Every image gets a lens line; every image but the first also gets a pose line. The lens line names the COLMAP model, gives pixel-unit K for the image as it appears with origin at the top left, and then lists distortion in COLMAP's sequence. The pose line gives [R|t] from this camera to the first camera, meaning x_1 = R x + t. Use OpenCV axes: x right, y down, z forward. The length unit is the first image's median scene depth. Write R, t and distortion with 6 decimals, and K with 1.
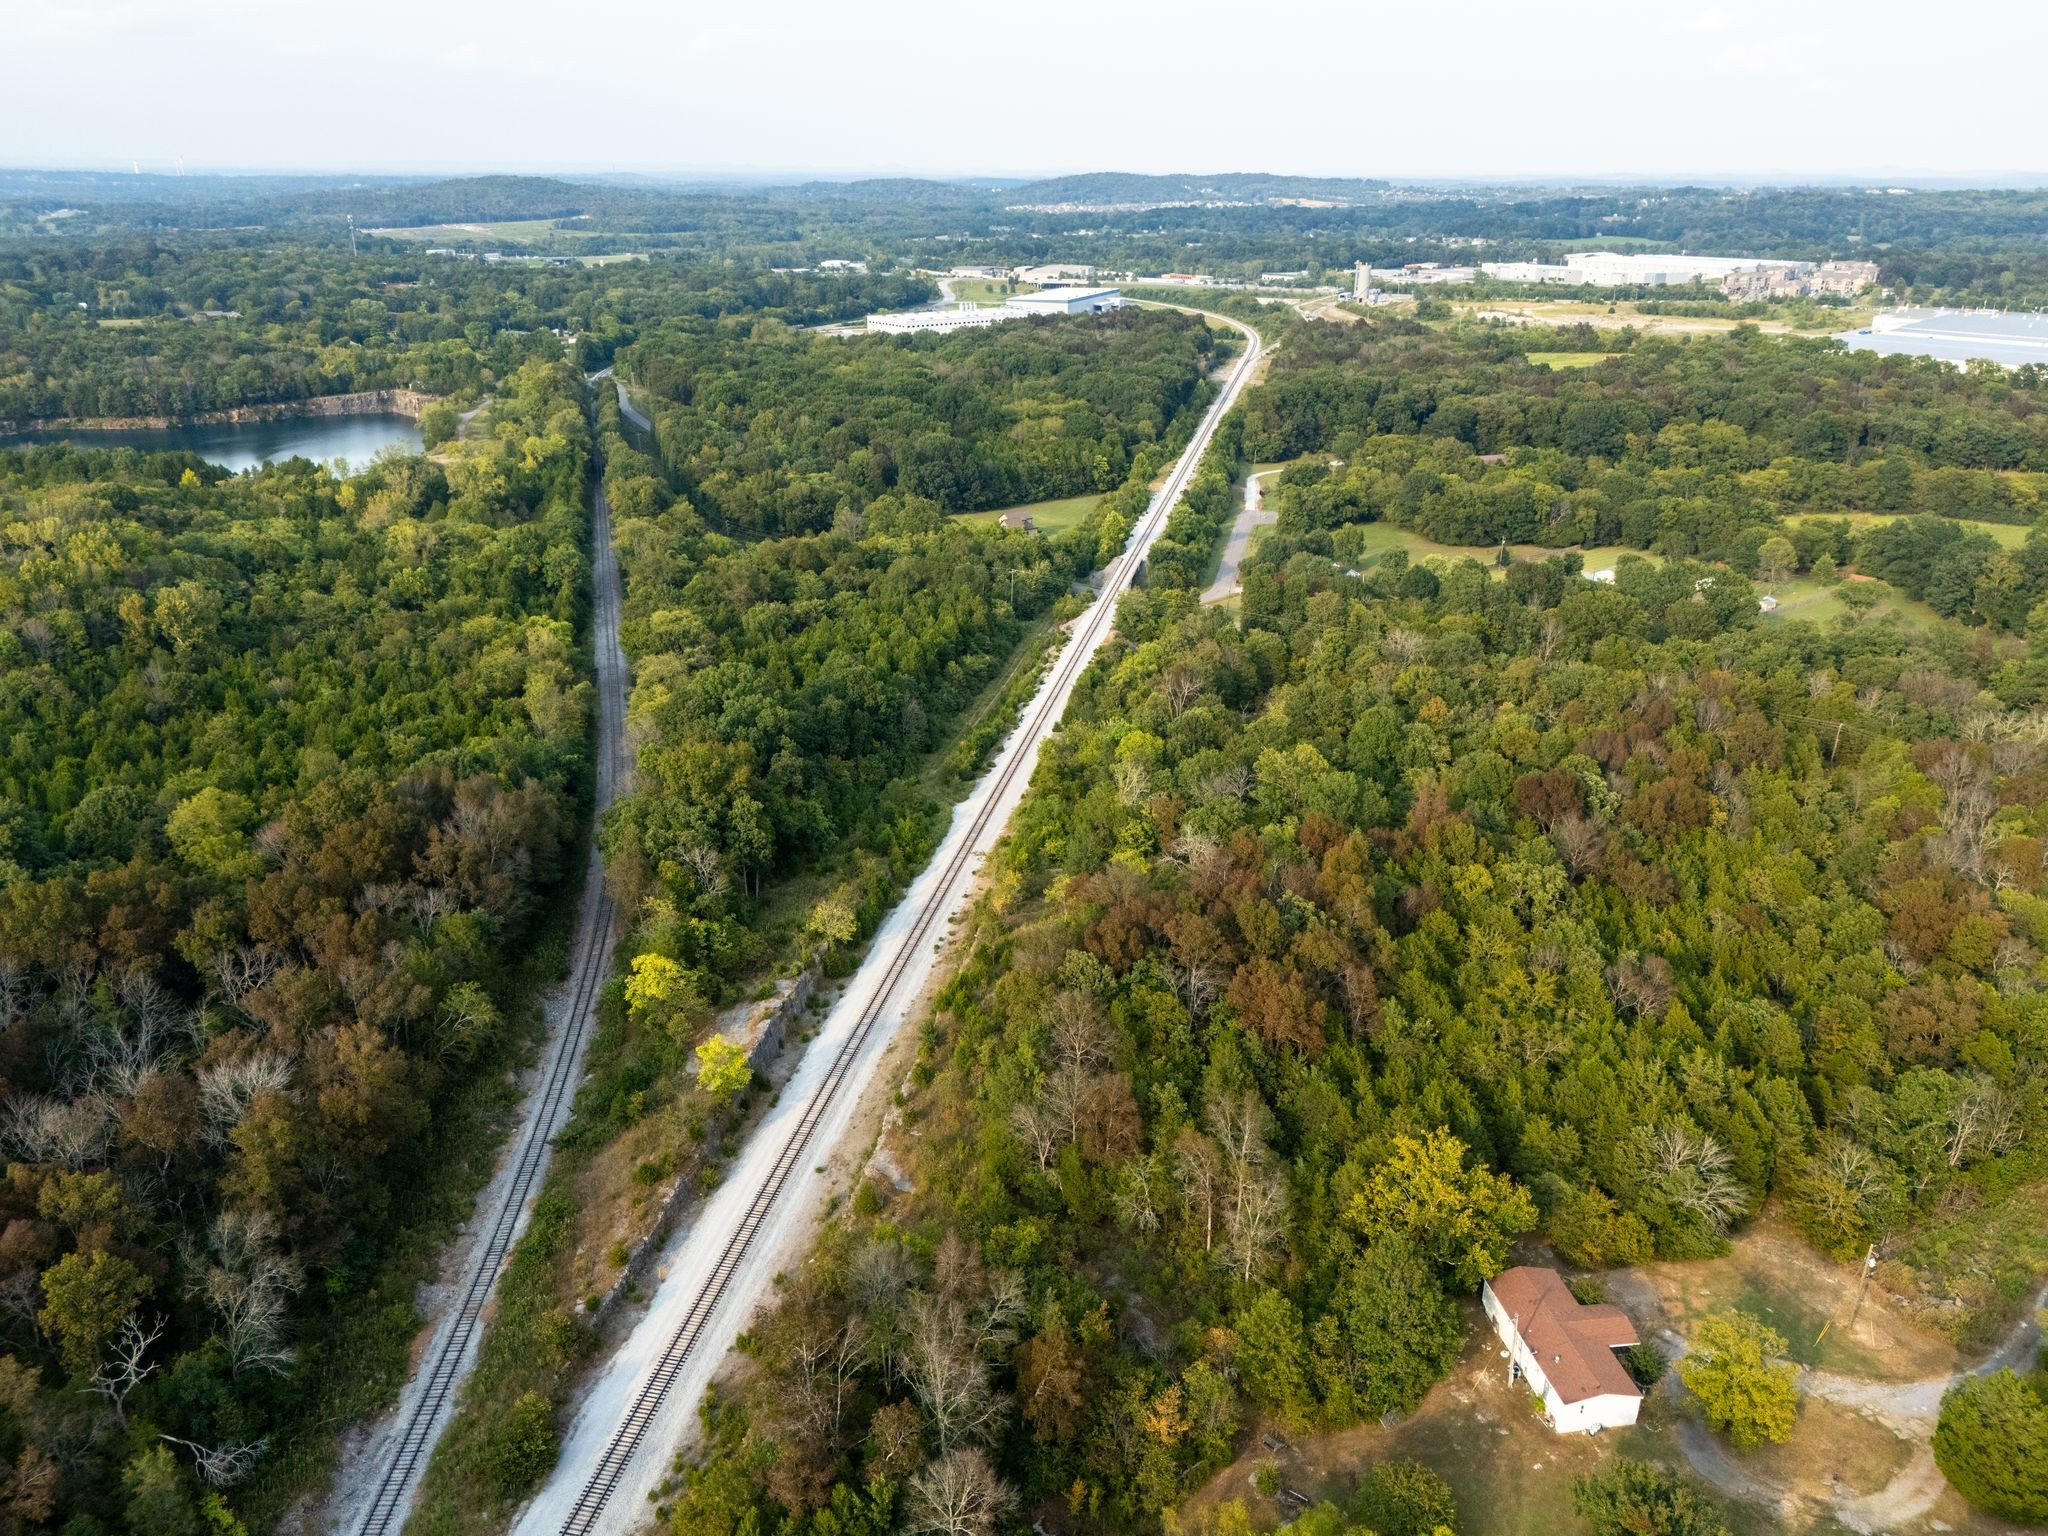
lens RADIAL K [[1562.8, 0, 1028.4], [0, 1562.8, 763.8], [0, 0, 1]] dist [0.068269, -0.058919]
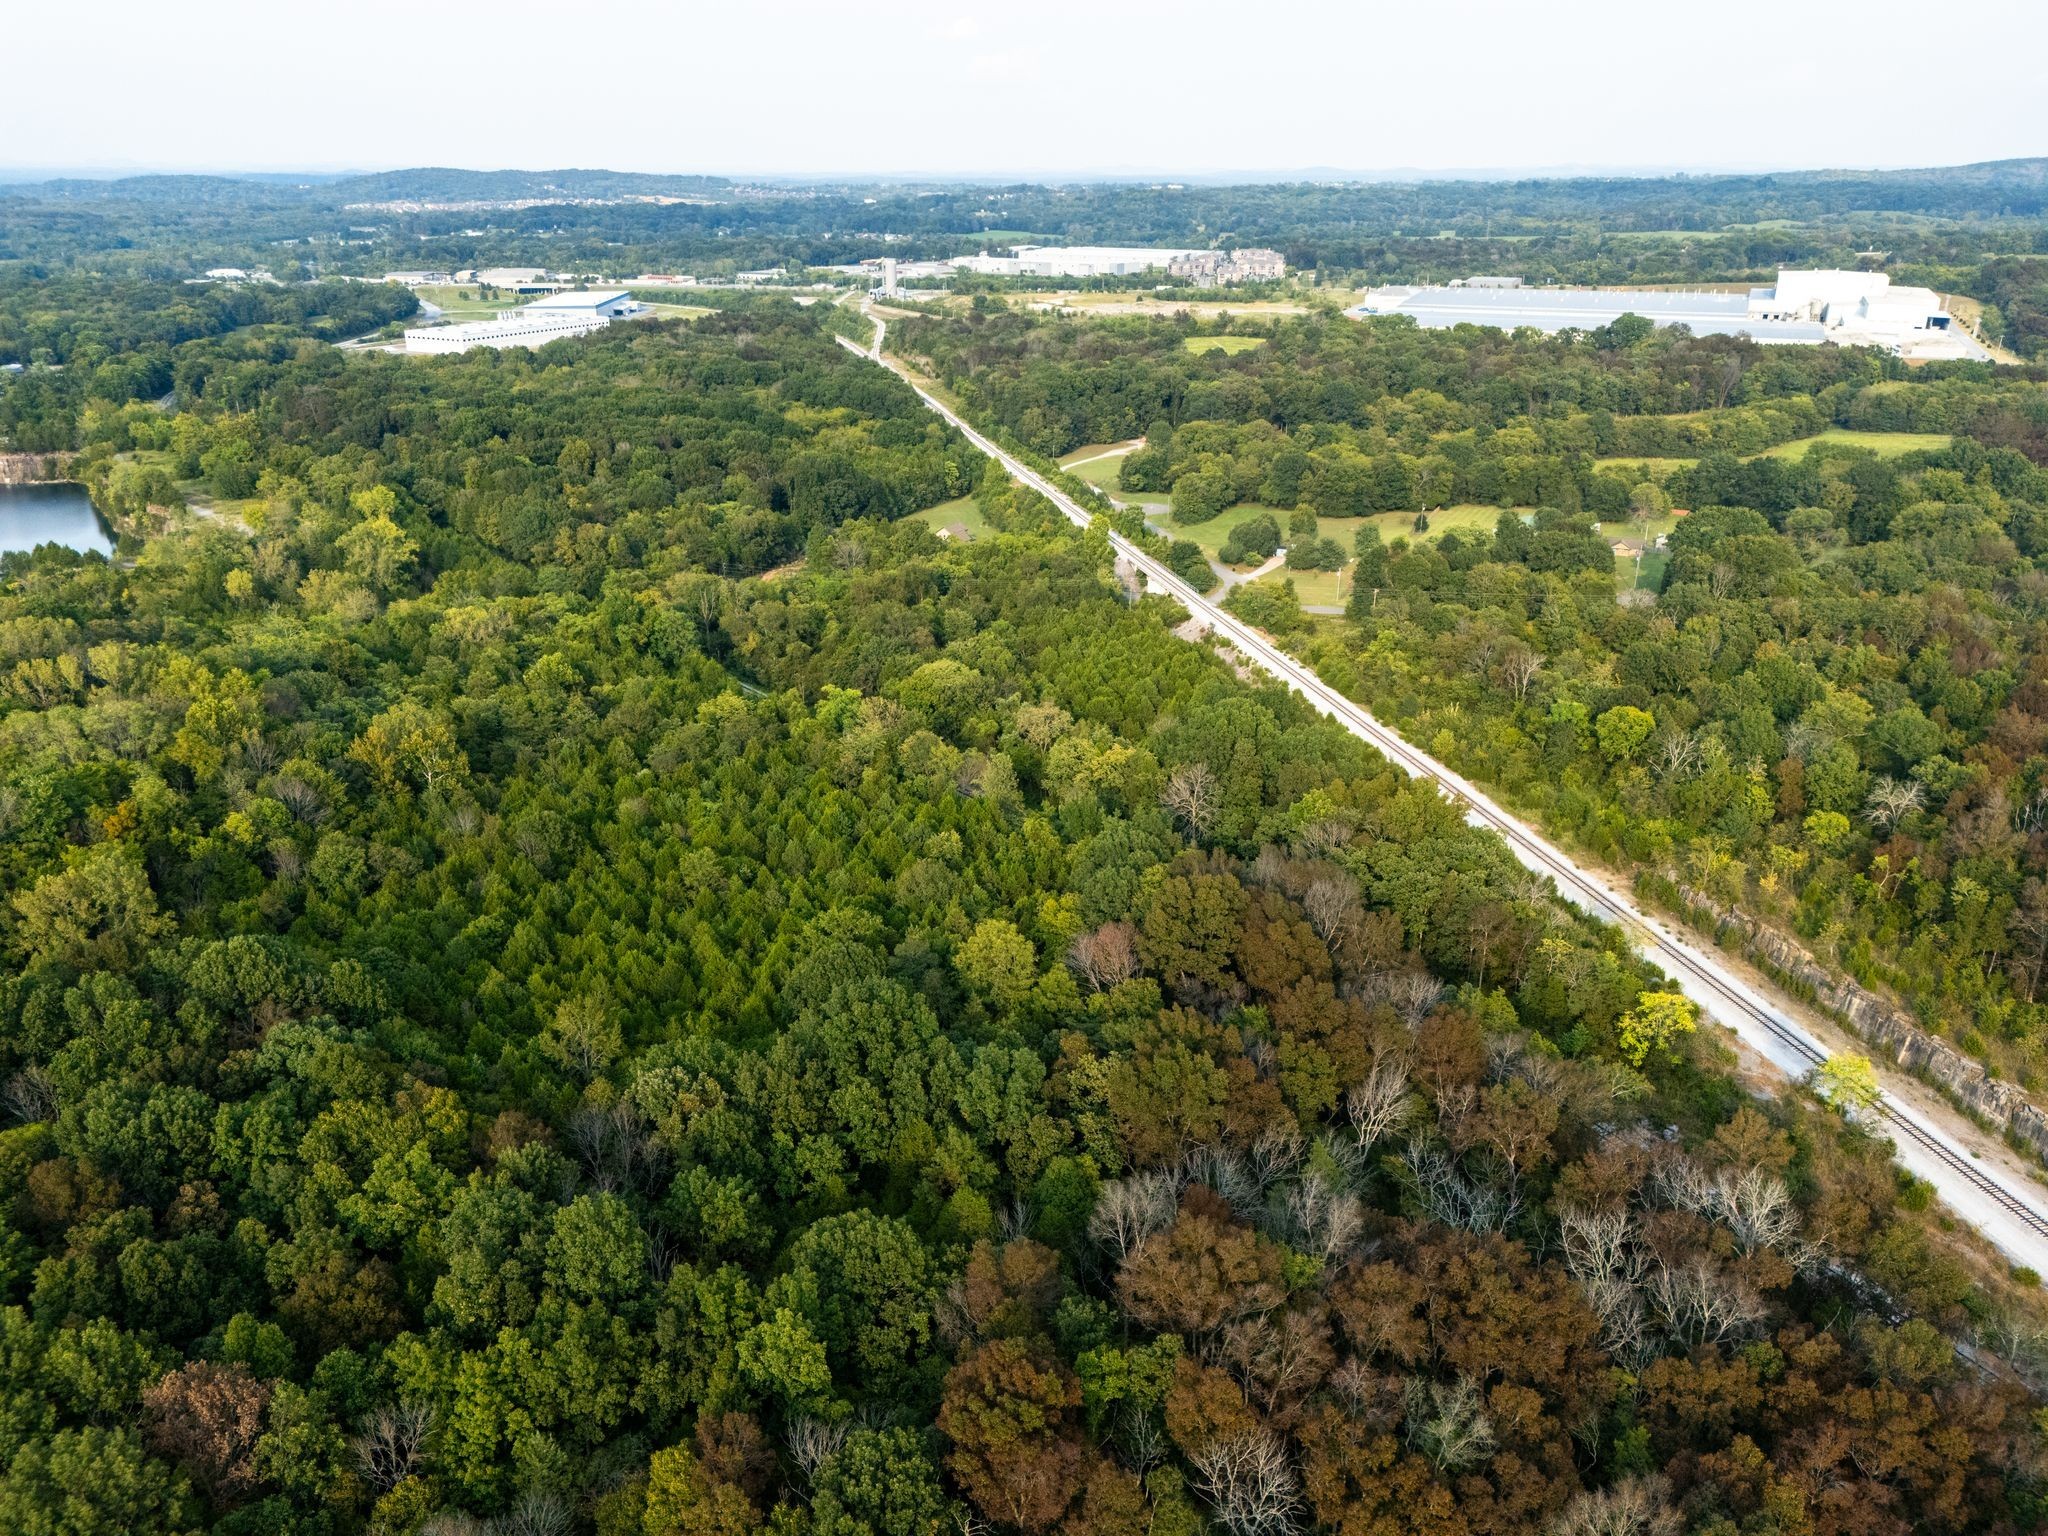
lens RADIAL K [[1554.1, 0, 1016.9], [0, 1554.1, 769.5], [0, 0, 1]] dist [0.077549, -0.074122]
pose [[0.913974, -0.151835, 0.376295, -0.246039], [0.149472, 0.988123, 0.035659, -0.028203], [-0.377240, 0.023655, 0.925813, 0.071128]]
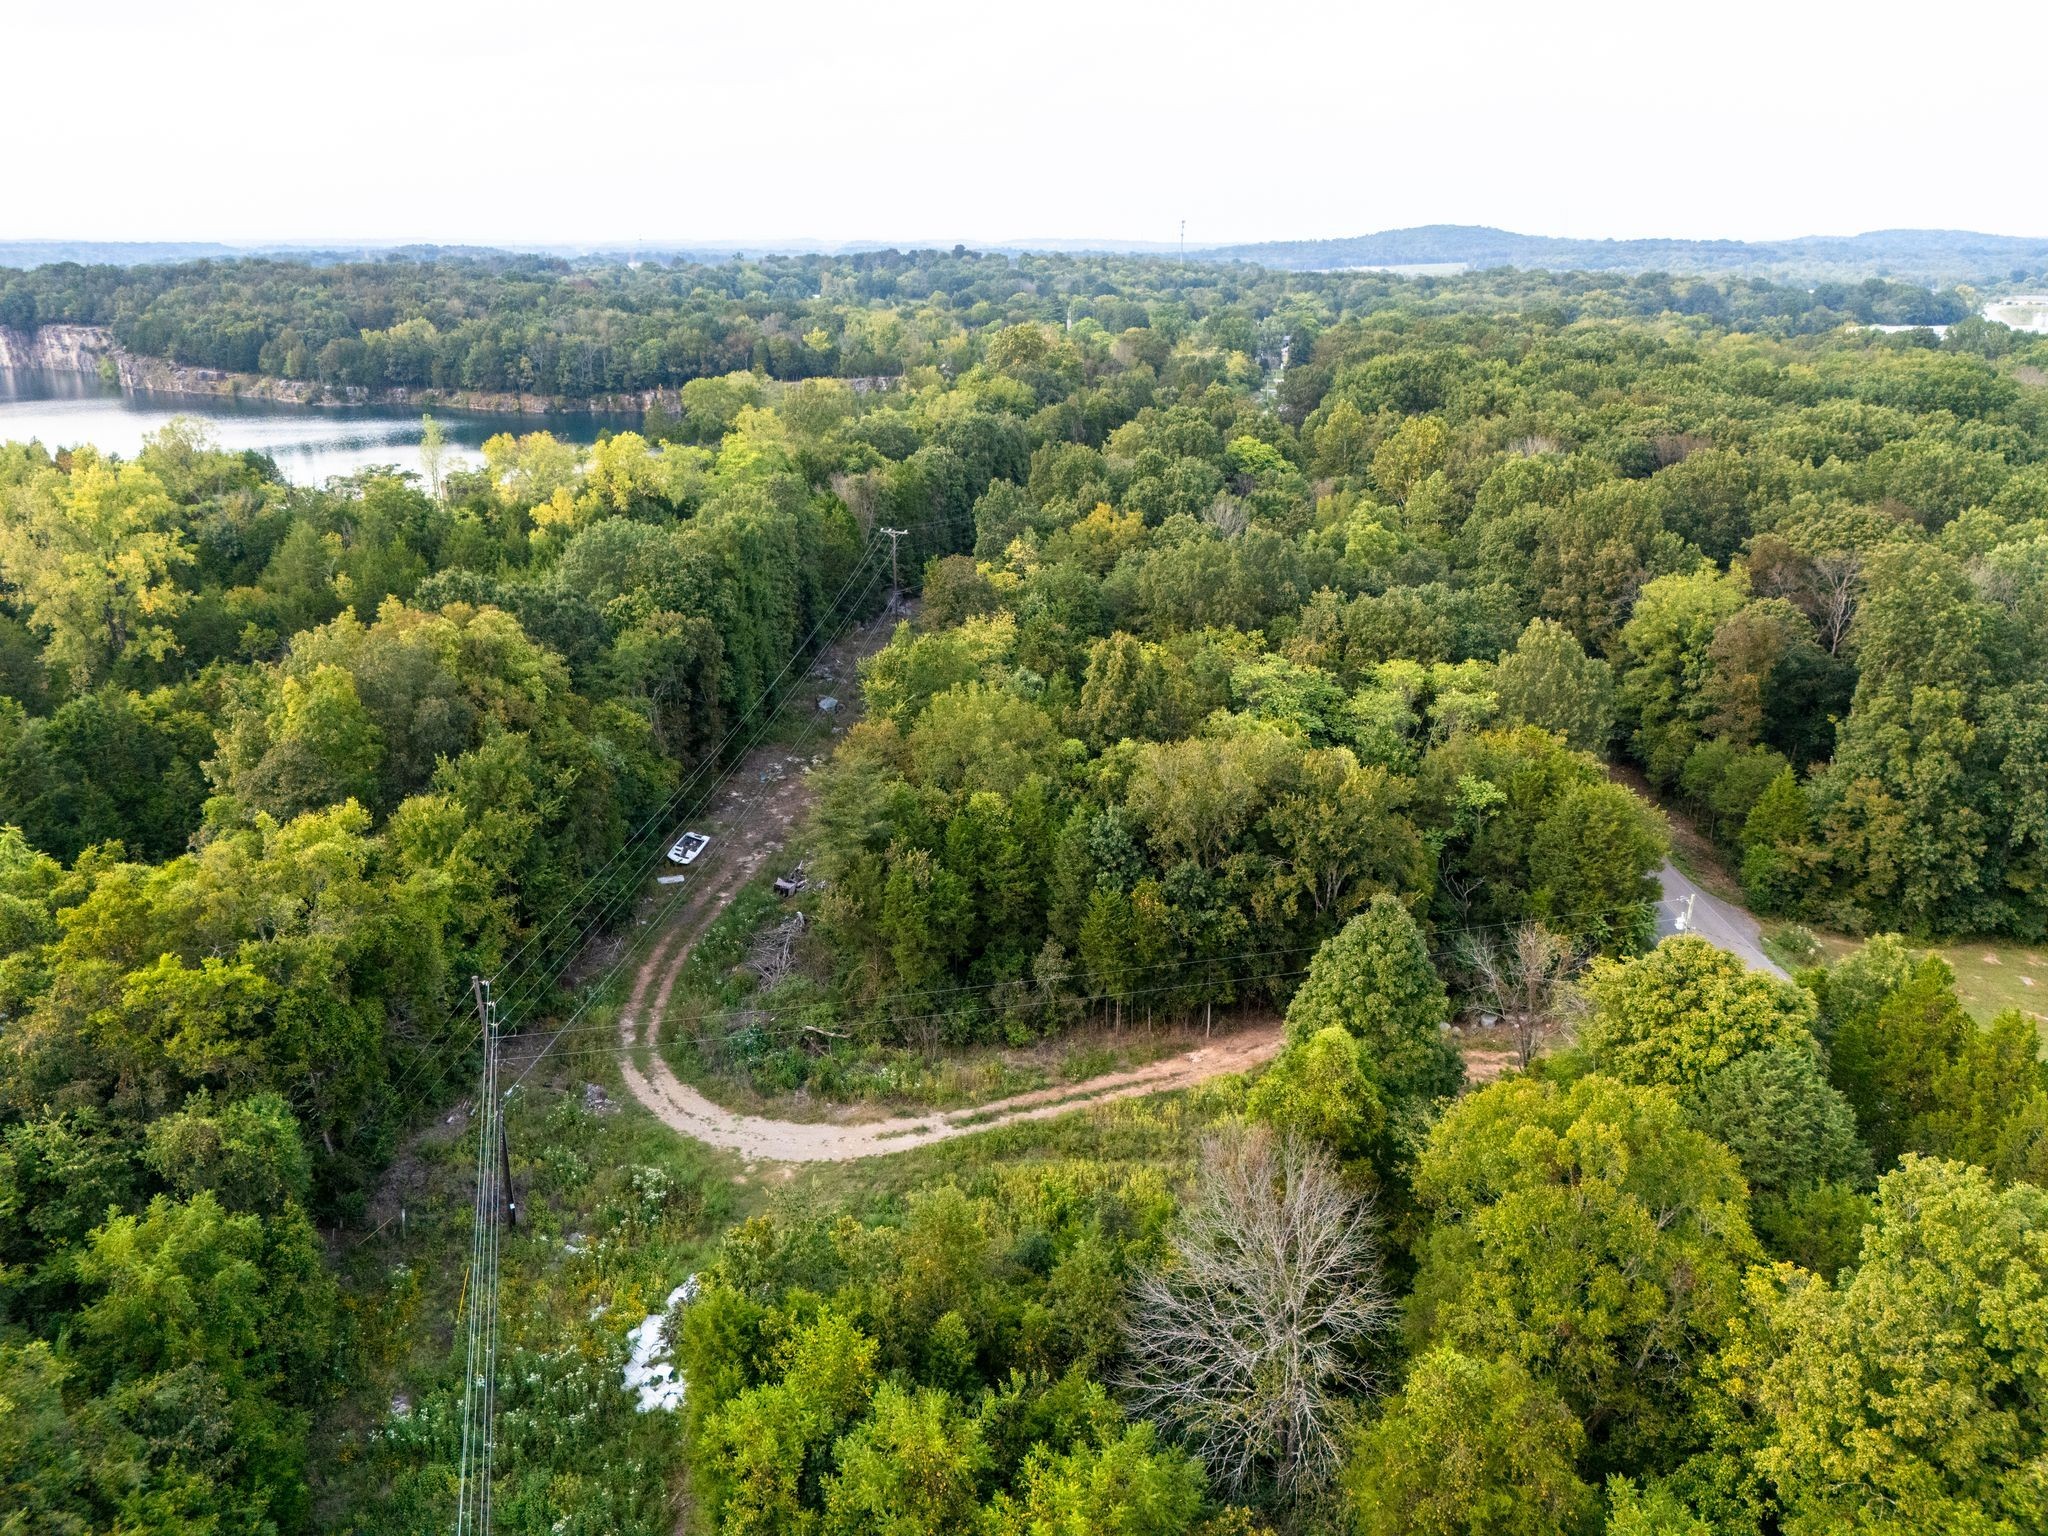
lens RADIAL K [[1524.1, 0, 1030.0], [0, 1524.1, 764.2], [0, 0, 1]] dist [0.082515, -0.090064]
pose [[0.837928, 0.176092, -0.516593, -0.049063], [-0.198250, 0.980072, 0.012512, -0.116476], [0.508501, 0.091931, 0.856140, 0.565332]]
